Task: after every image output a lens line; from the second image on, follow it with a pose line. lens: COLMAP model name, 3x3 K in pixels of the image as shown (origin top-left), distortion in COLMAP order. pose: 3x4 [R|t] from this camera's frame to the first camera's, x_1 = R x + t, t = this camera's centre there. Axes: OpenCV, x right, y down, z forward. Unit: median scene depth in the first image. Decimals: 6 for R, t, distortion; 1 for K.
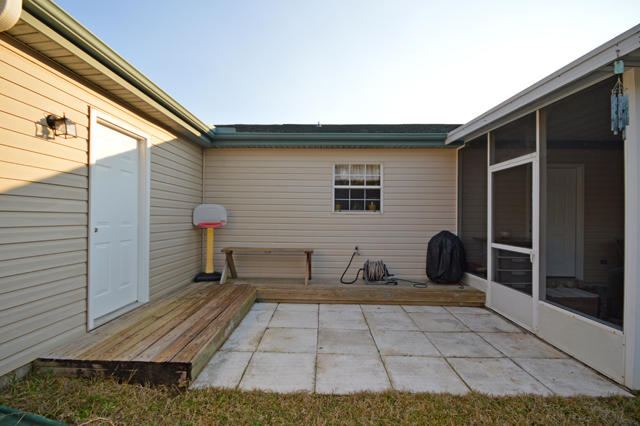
lens RADIAL K [[289.8, 0, 314.9], [0, 289.8, 215.8], [0, 0, 1]] dist [0.009755, -0.005747]
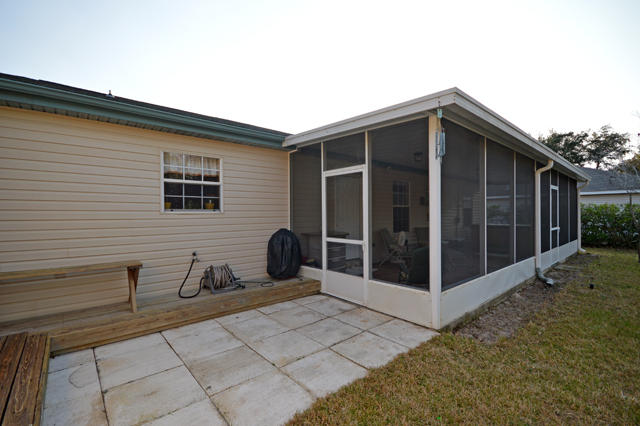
lens RADIAL K [[289.8, 0, 318.1], [0, 289.8, 214.8], [0, 0, 1]] dist [0.009755, -0.005747]
pose [[0.738891, -0.015023, 0.673657, -0.198401], [0.010976, 0.999887, 0.010260, -0.010033], [-0.673735, -0.000187, 0.738973, 0.156857]]
